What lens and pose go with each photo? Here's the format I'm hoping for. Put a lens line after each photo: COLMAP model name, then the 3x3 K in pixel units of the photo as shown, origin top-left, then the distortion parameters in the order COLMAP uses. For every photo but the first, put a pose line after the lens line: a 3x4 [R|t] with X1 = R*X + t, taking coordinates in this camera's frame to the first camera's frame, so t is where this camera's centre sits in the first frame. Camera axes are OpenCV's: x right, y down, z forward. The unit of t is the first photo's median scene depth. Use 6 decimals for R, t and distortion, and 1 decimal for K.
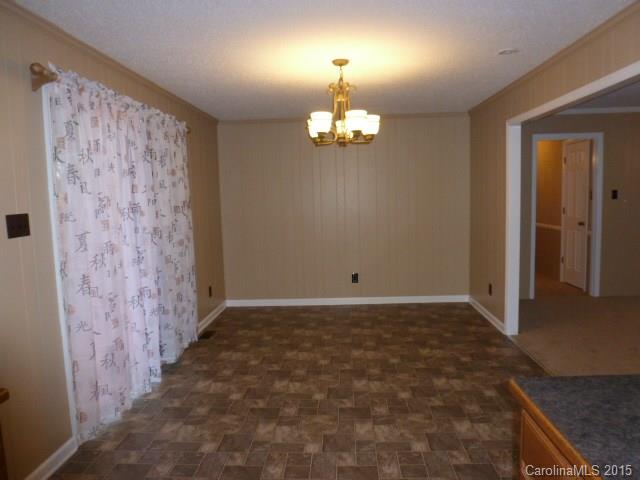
lens RADIAL K [[459.6, 0, 320.0], [0, 459.6, 240.0], [0, 0, 1]] dist [-0.030542, 0.001322]
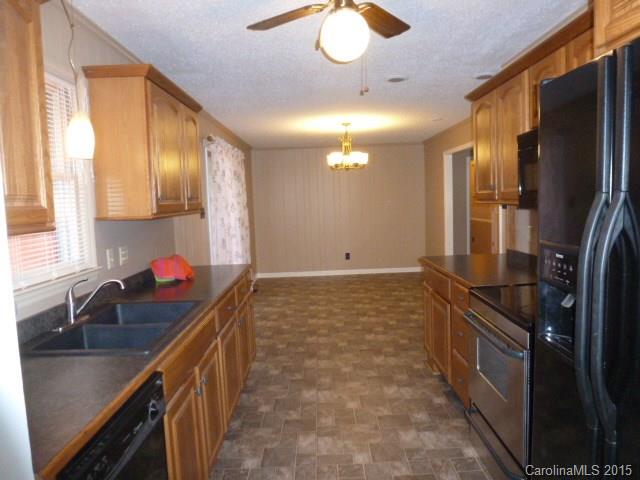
lens RADIAL K [[464.3, 0, 322.8], [0, 464.3, 247.9], [0, 0, 1]] dist [-0.041786, 0.006834]
pose [[0.997479, -0.012944, 0.069777, -0.164780], [0.012636, 0.999908, 0.004859, 0.077657], [-0.069833, -0.003965, 0.997551, -0.735241]]
